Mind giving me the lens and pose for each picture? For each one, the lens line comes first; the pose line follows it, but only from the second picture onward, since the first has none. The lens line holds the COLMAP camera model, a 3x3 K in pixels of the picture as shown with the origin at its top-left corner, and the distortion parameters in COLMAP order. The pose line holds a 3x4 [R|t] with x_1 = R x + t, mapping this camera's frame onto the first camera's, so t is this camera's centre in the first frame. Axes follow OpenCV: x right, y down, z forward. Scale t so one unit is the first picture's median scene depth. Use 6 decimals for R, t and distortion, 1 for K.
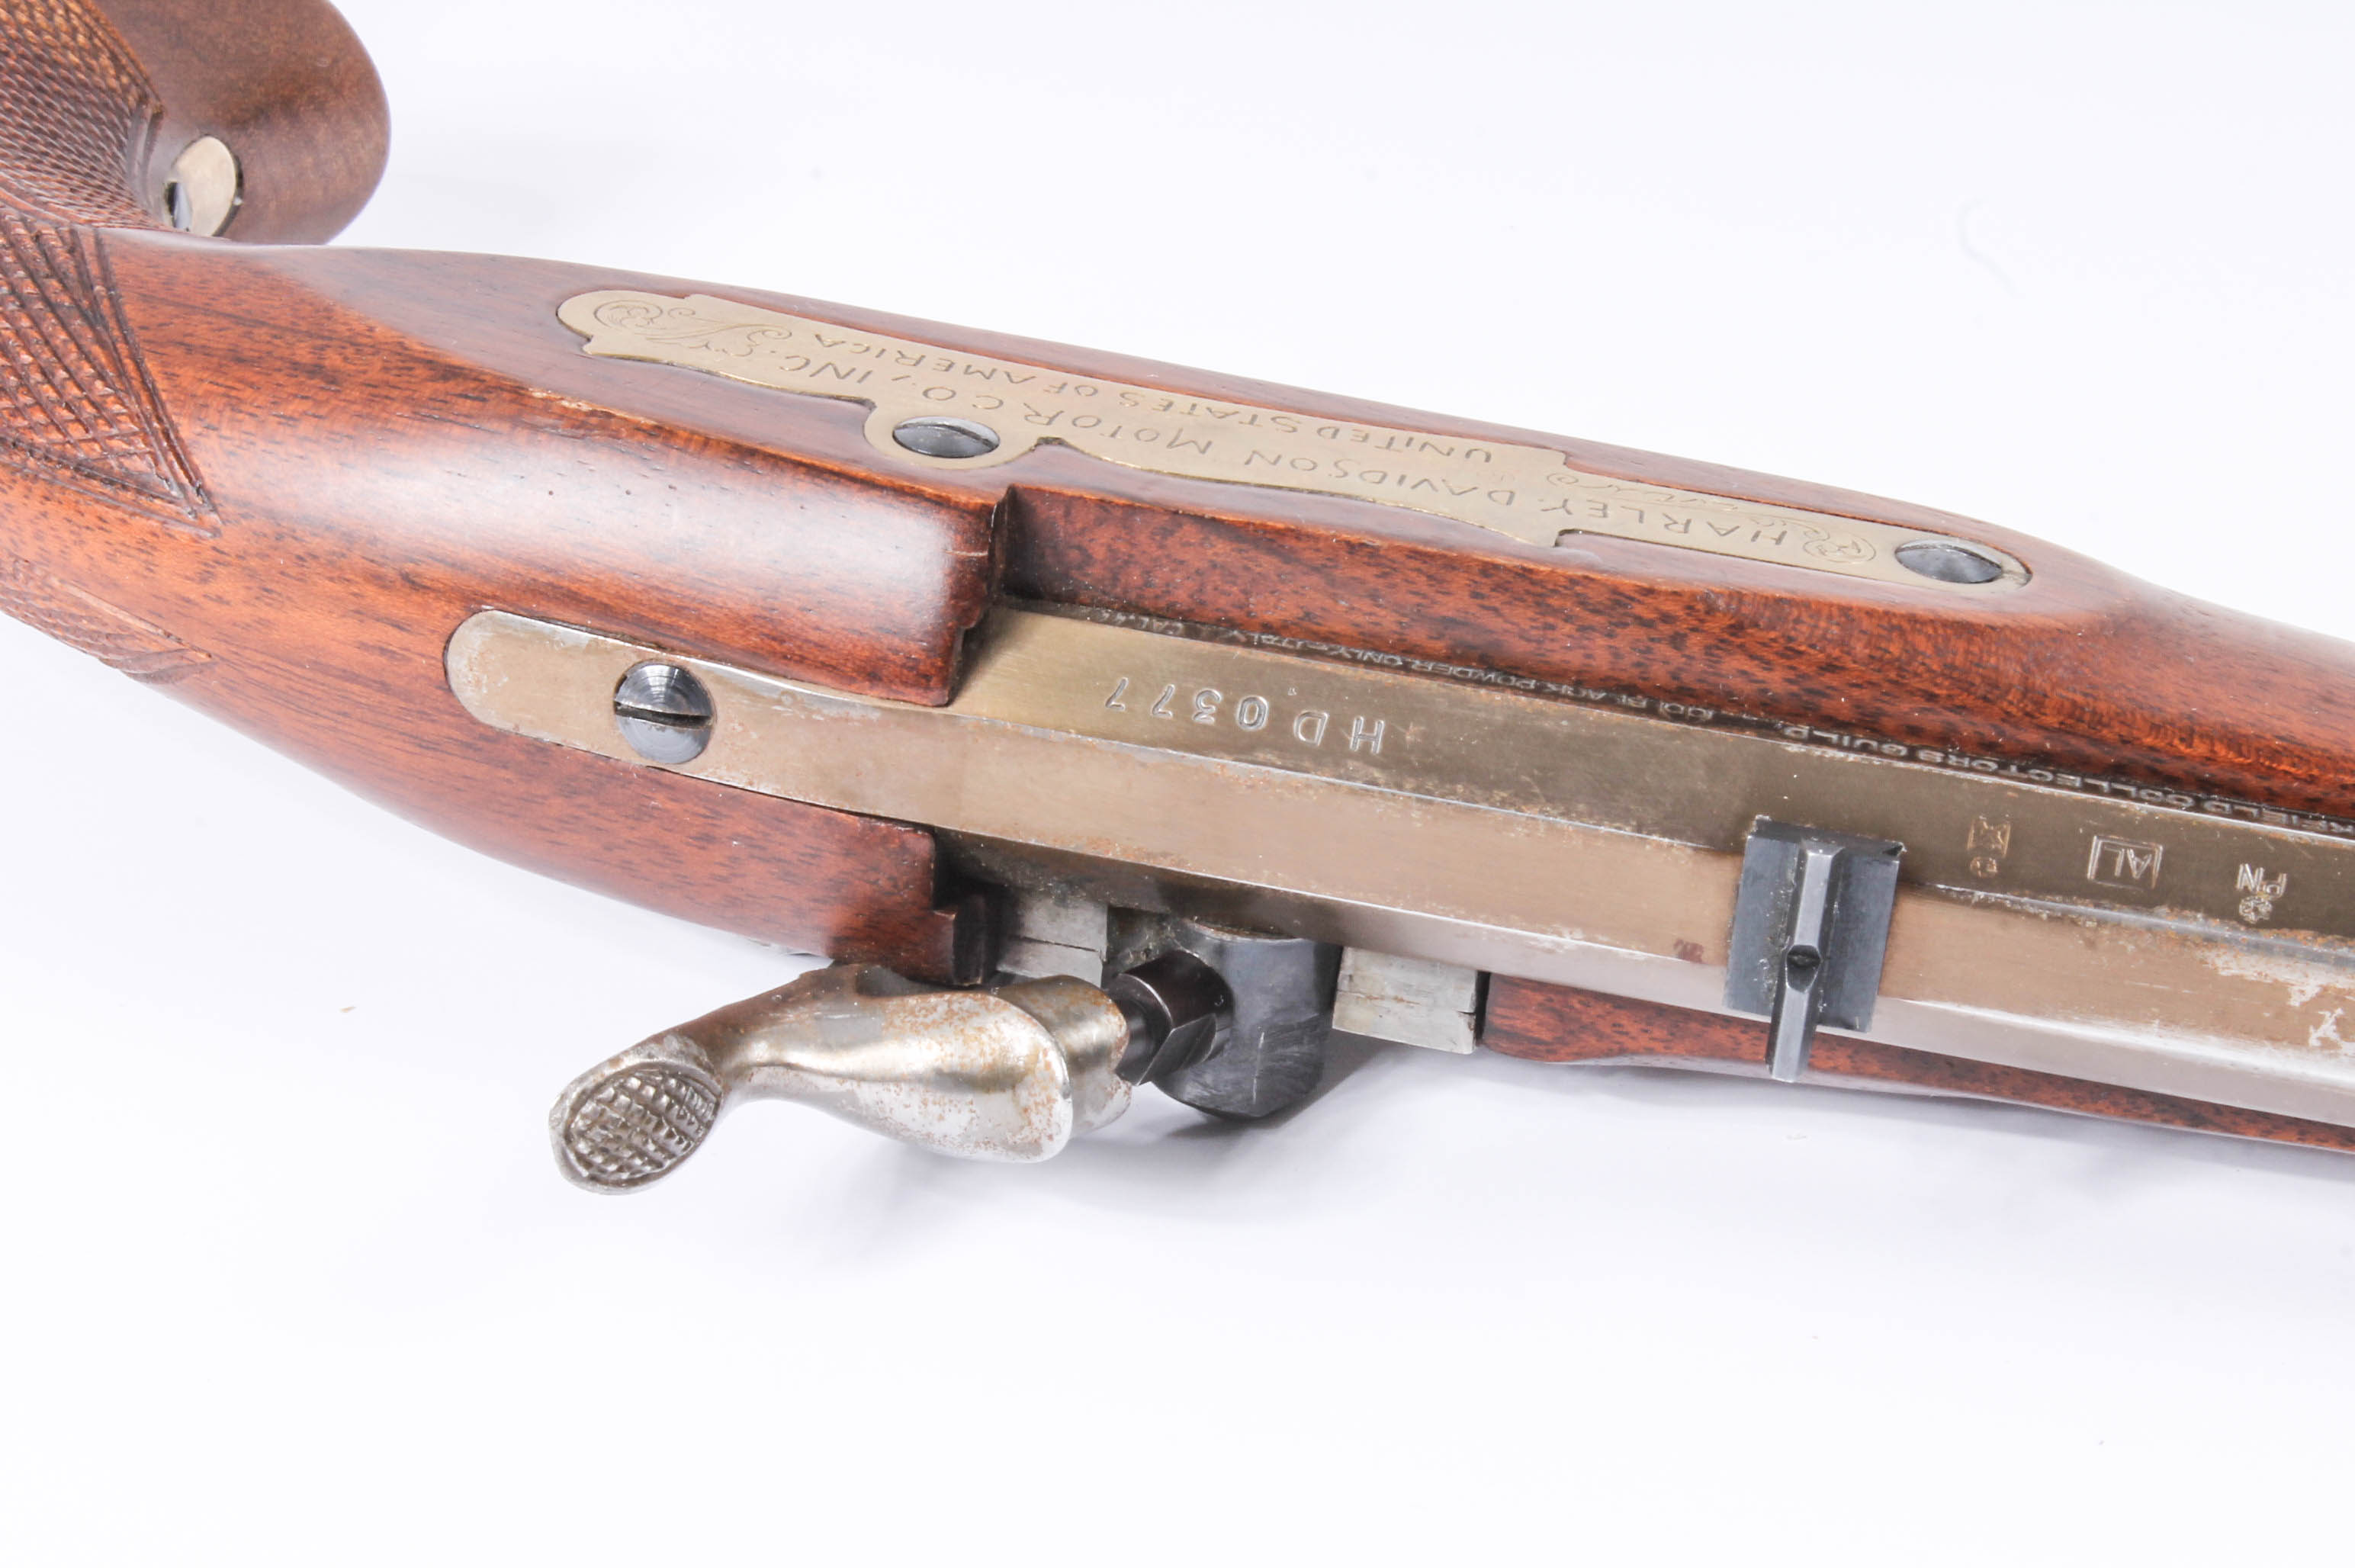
lens RADIAL K [[5571.3, 0, 1189.6], [0, 5571.3, 781.3], [0, 0, 1]] dist [0.067357, 0.000000]
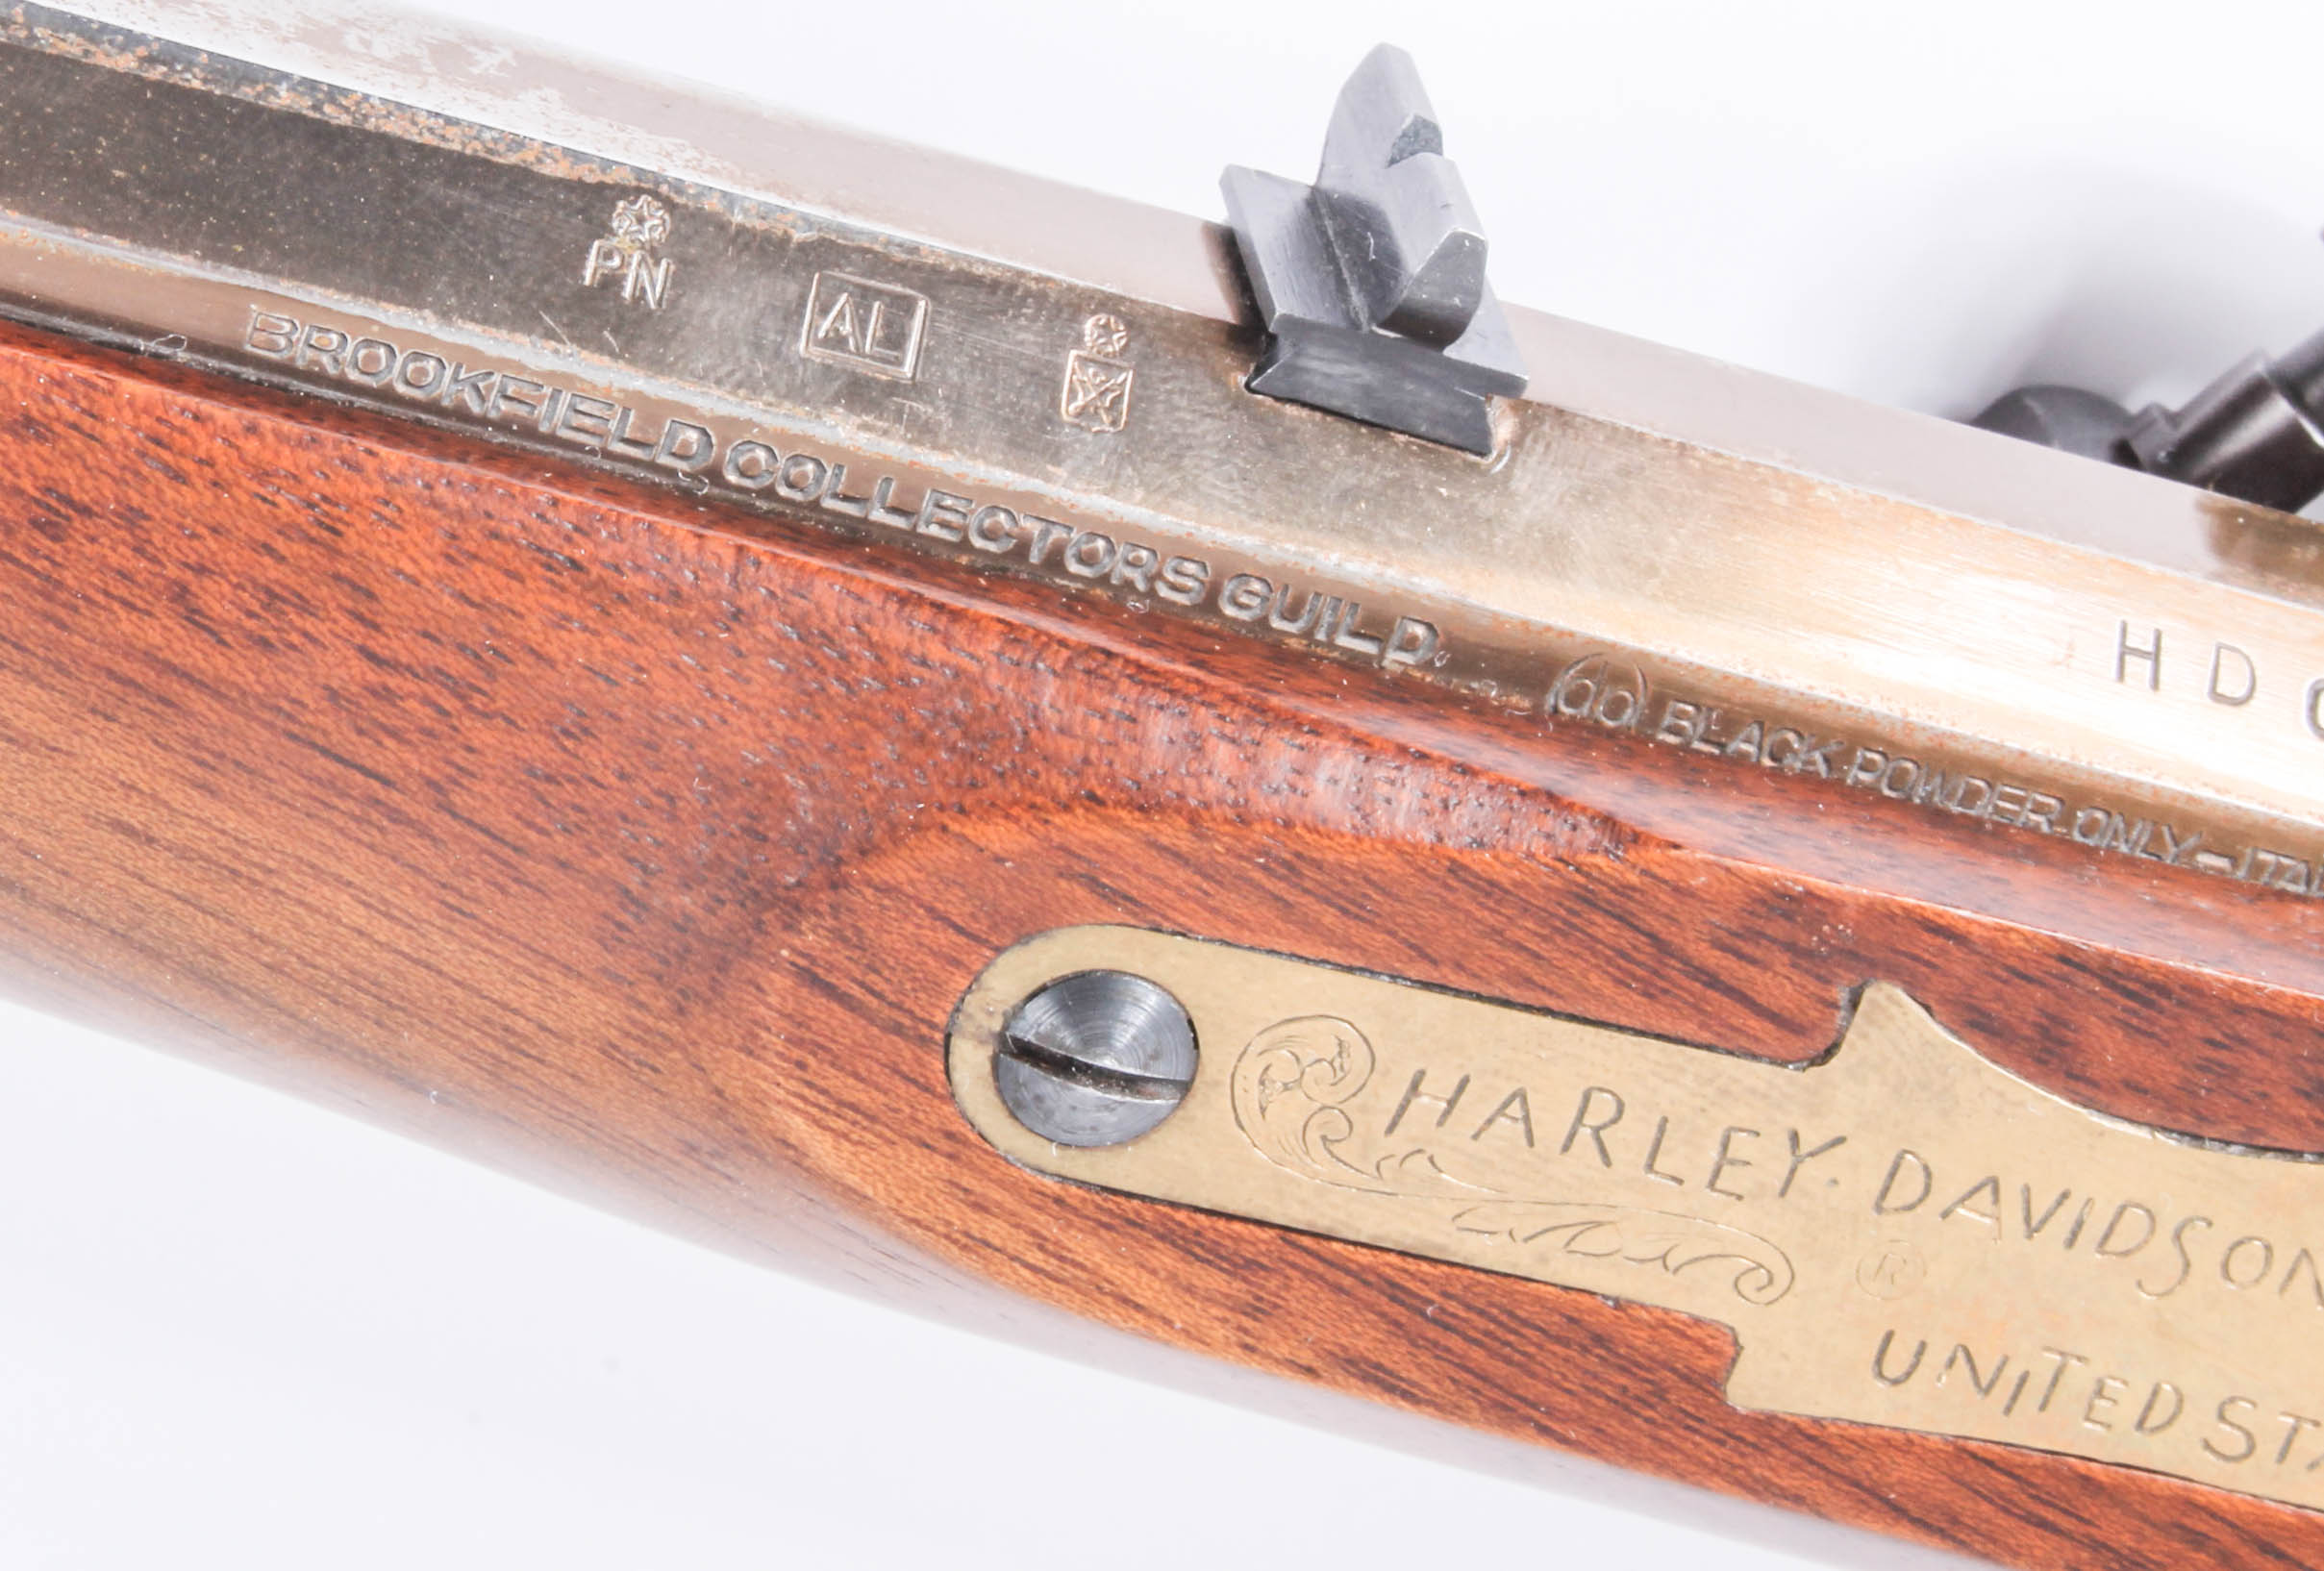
lens RADIAL K [[7003.8, 0, 926.6], [0, 7003.8, 591.7], [0, 0, 1]] dist [0.089798, 0.000000]
pose [[-0.968511, -0.019281, -0.248224, 0.327605], [-0.140330, -0.781267, 0.608218, -0.418565], [-0.205656, 0.623899, 0.753960, 0.493071]]
